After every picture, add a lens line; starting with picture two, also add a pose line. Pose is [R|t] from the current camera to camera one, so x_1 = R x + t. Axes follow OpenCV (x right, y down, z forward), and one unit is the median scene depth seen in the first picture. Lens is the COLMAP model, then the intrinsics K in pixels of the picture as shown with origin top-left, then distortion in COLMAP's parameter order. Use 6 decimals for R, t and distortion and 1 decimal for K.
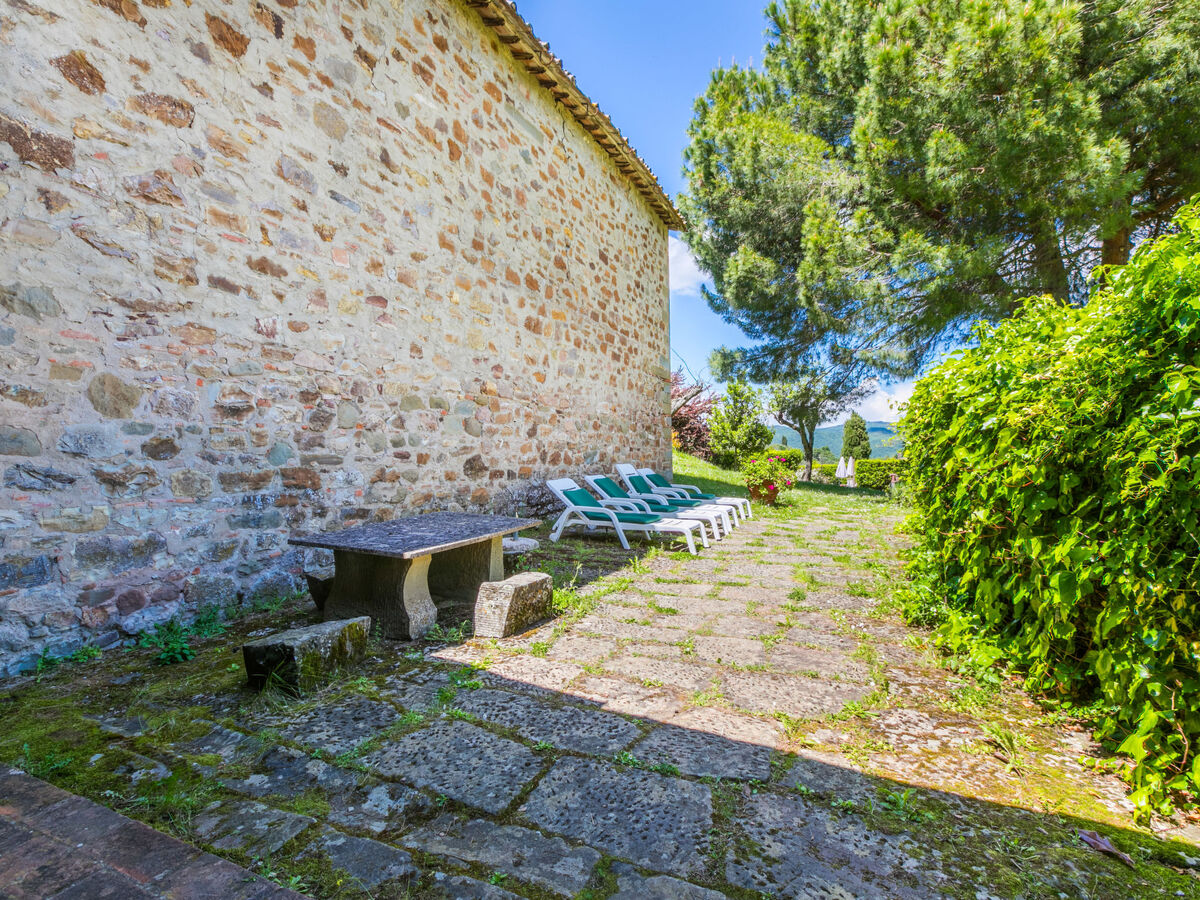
lens RADIAL K [[618.4, 0, 595.6], [0, 618.4, 450.4], [0, 0, 1]] dist [-0.000056, 0.000650]
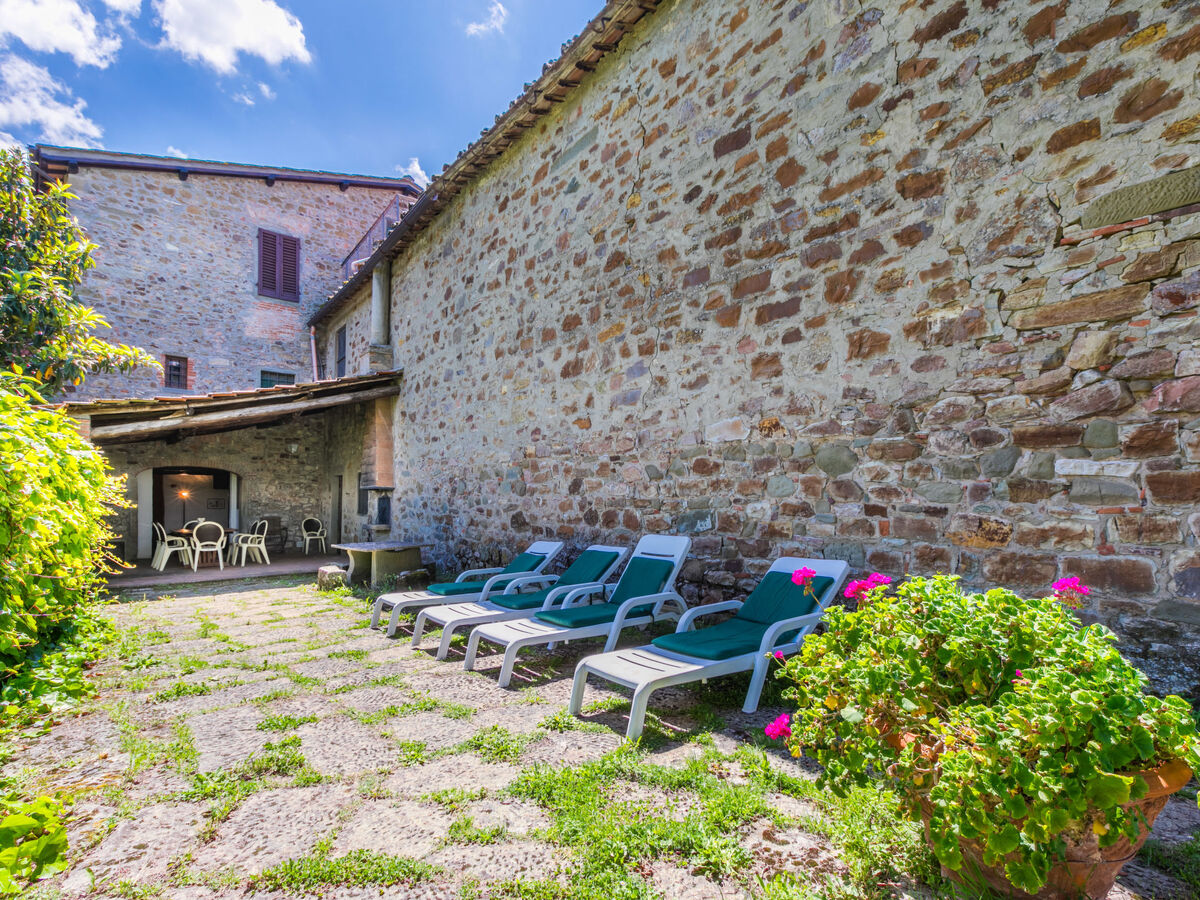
lens RADIAL K [[618.4, 0, 609.1], [0, 618.4, 503.0], [0, 0, 1]] dist [-0.000056, 0.000650]
pose [[-0.468098, 0.000012, -0.883677, 0.753205], [-0.002101, 0.999997, 0.001127, -0.010414], [0.883674, 0.002384, -0.468096, 1.660906]]
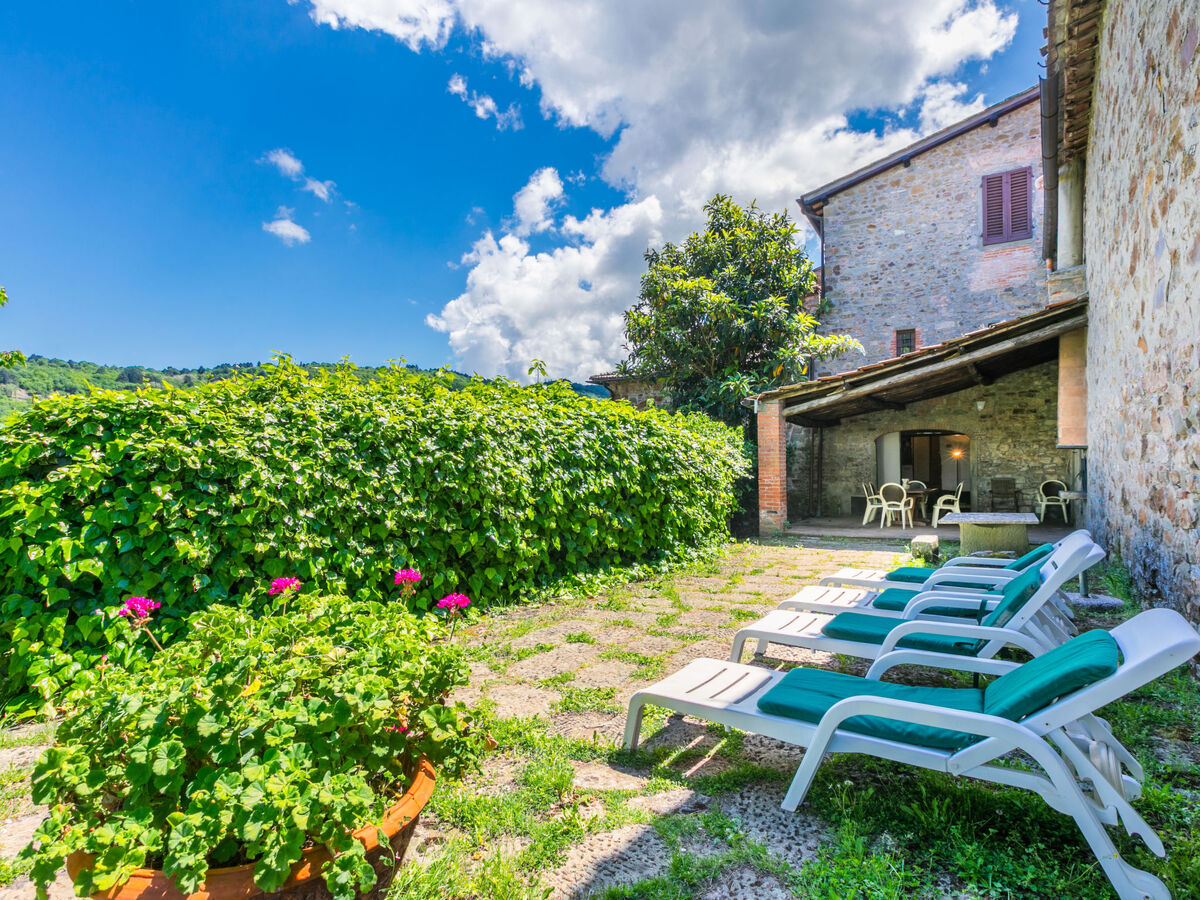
lens RADIAL K [[618.4, 0, 578.4], [0, 618.4, 452.1], [0, 0, 1]] dist [-0.000056, 0.000650]
pose [[-0.978036, 0.012344, 0.208070, 0.320494], [0.009862, 0.999867, -0.012961, -0.029639], [-0.208202, -0.010624, -0.978028, 1.861885]]
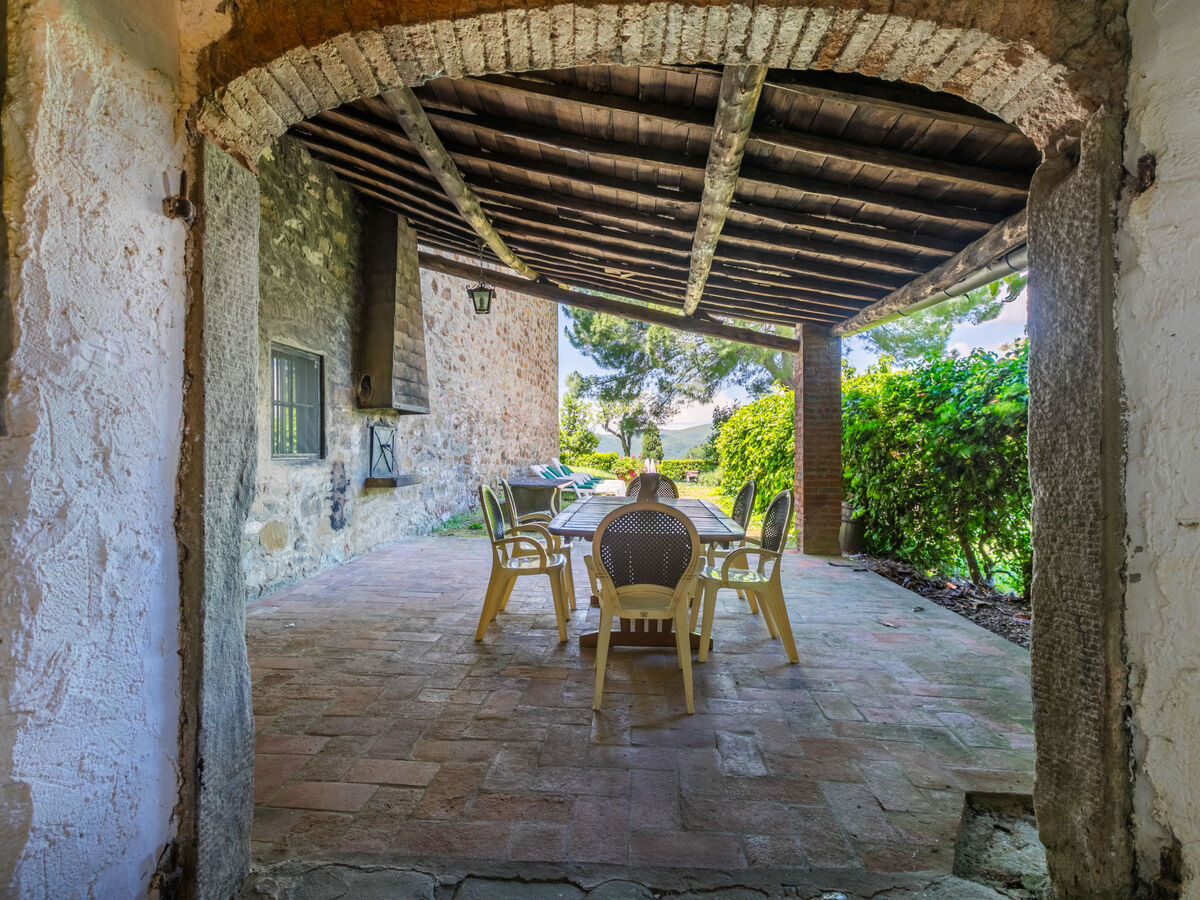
lens RADIAL K [[618.4, 0, 611.6], [0, 618.4, 449.6], [0, 0, 1]] dist [-0.000056, 0.000650]
pose [[0.939239, 0.007649, 0.343179, -0.494644], [-0.004845, 0.999948, -0.009027, 0.019702], [-0.343230, 0.006816, 0.939227, -0.730877]]
